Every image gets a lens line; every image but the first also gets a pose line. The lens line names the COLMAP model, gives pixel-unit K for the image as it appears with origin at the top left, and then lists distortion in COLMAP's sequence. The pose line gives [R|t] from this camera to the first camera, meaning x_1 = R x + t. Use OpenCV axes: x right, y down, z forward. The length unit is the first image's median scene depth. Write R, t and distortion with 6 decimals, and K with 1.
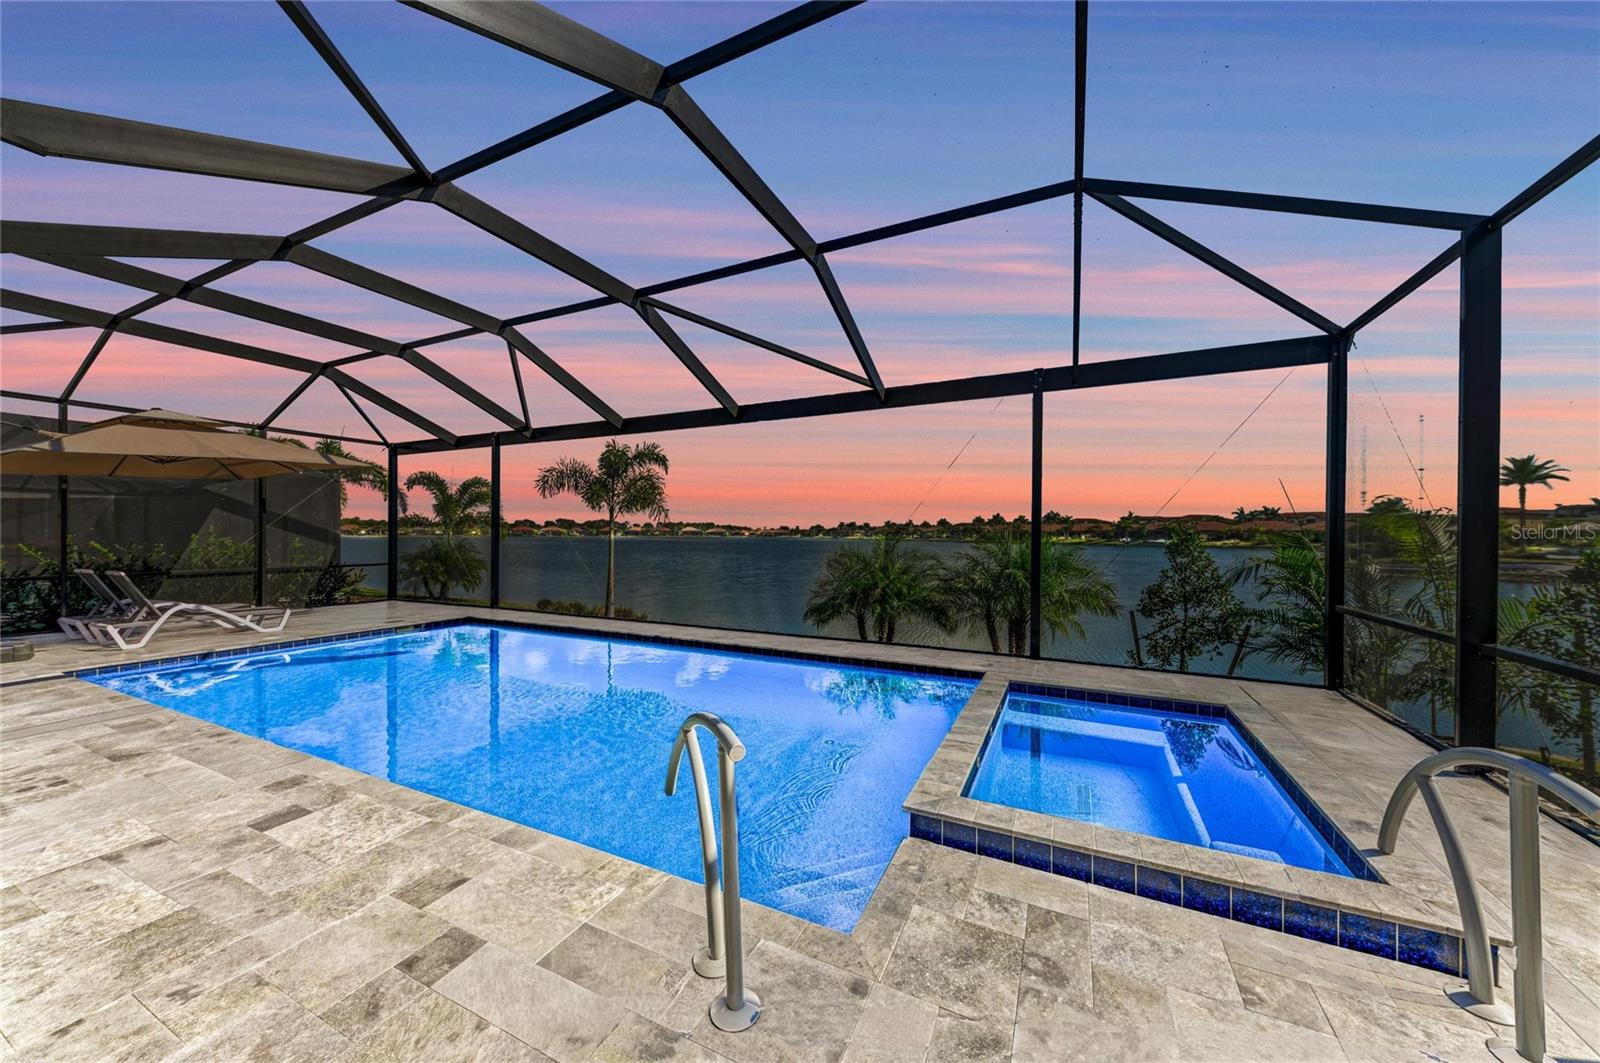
lens RADIAL K [[566.8, 0, 796.3], [0, 566.8, 534.8], [0, 0, 1]] dist [0.015524, -0.003984]
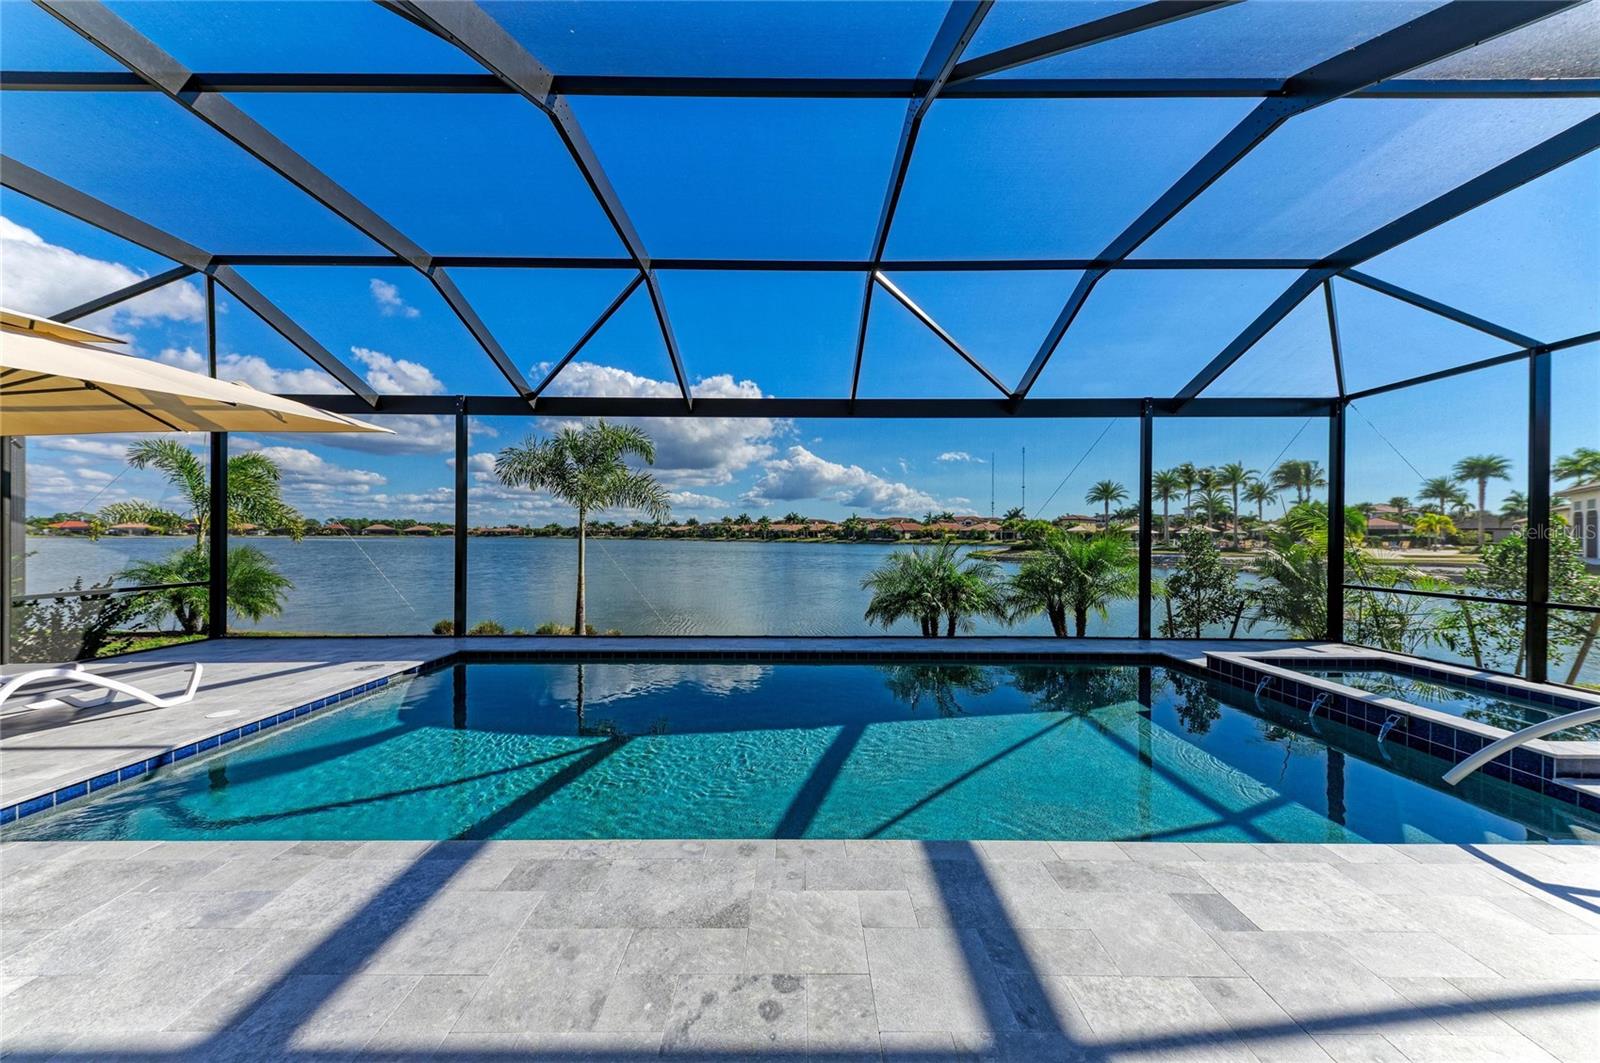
lens RADIAL K [[566.8, 0, 799.6], [0, 566.8, 533.6], [0, 0, 1]] dist [0.015524, -0.003984]
pose [[0.894650, -0.000089, 0.446768, -0.109908], [0.000478, 1.000000, -0.000759, -0.000551], [-0.446767, 0.000892, 0.894650, 0.035702]]
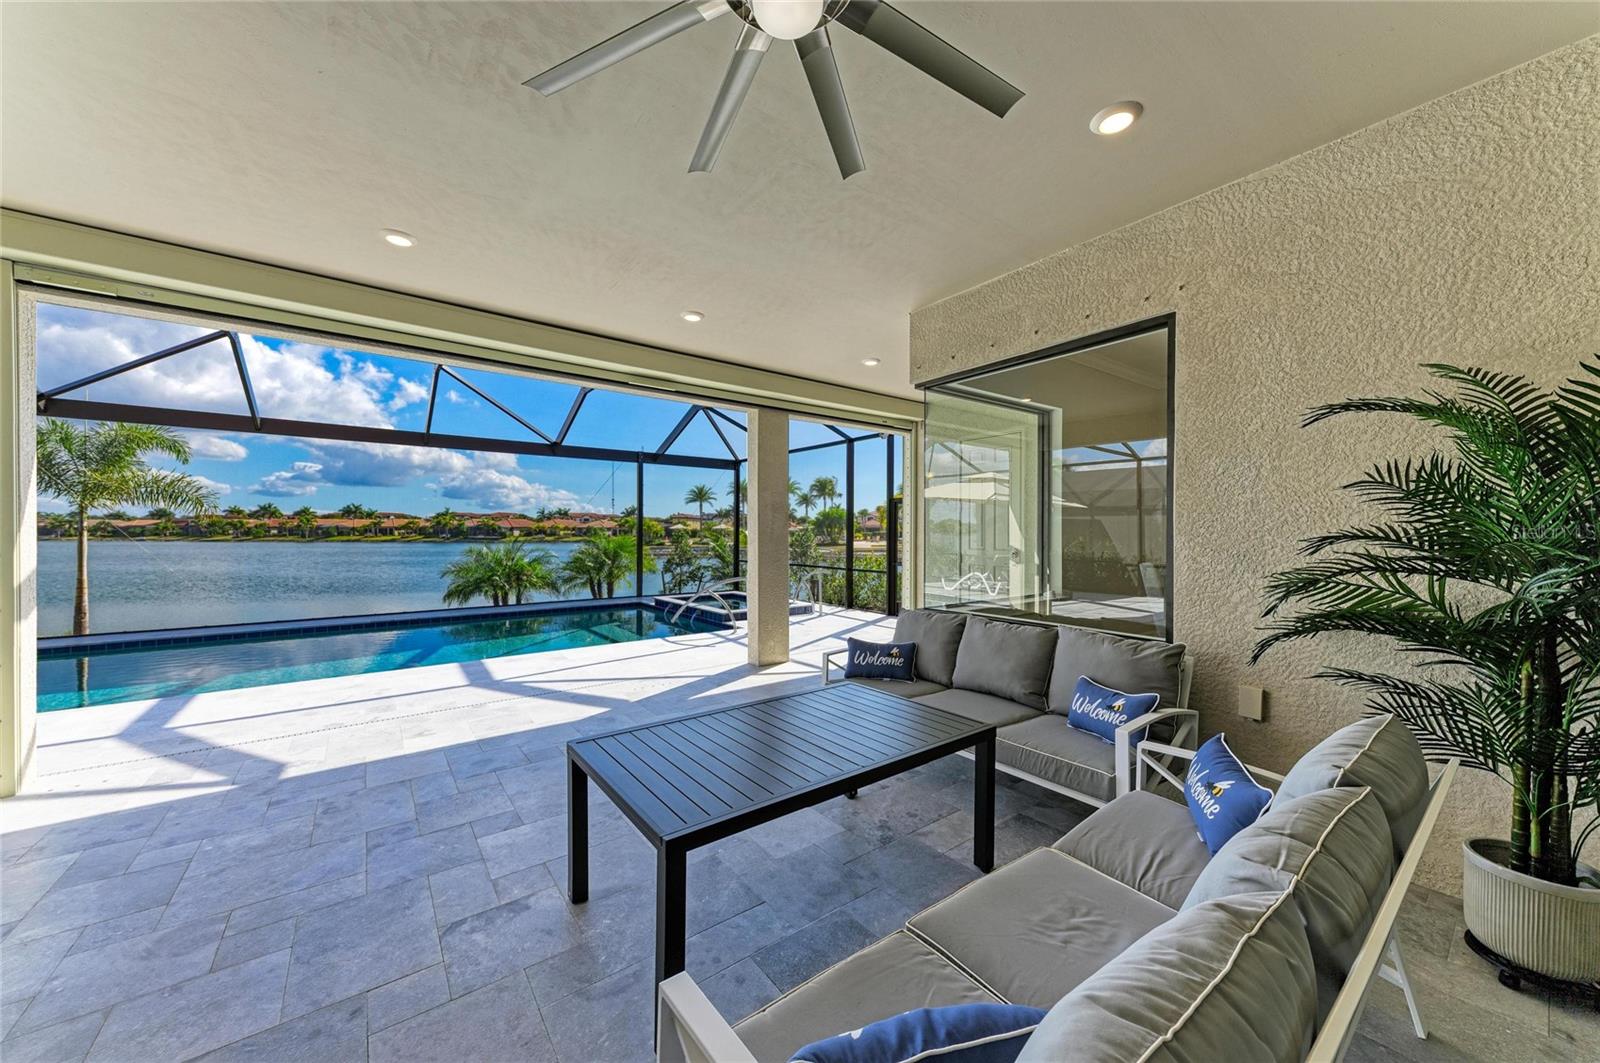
lens RADIAL K [[566.8, 0, 811.1], [0, 566.8, 533.4], [0, 0, 1]] dist [0.015524, -0.003984]
pose [[0.430029, -0.004930, 0.902802, -0.159550], [0.000757, 0.999987, 0.005100, -0.001797], [-0.902815, -0.001510, 0.430027, -0.055760]]
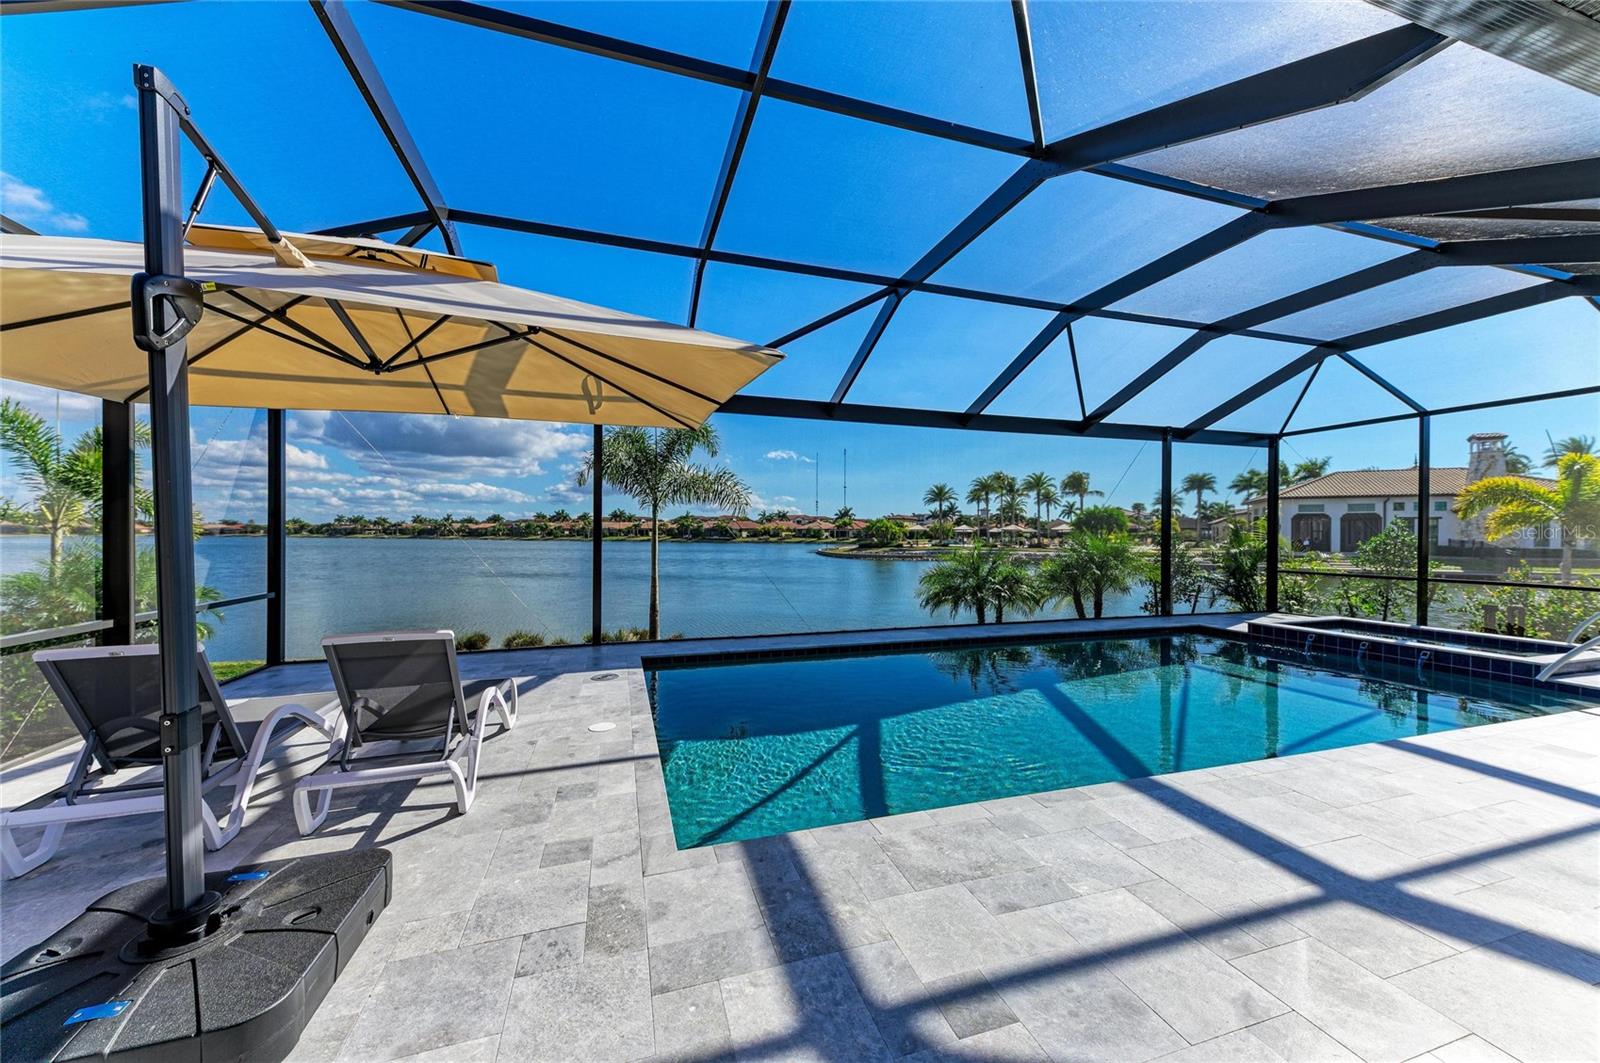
lens RADIAL K [[566.8, 0, 801.8], [0, 566.8, 552.2], [0, 0, 1]] dist [0.015524, -0.003984]
pose [[0.708988, -0.025782, 0.704749, -0.191642], [0.000519, 0.999350, 0.036036, -0.001417], [-0.705220, -0.025183, 0.708541, 0.084453]]
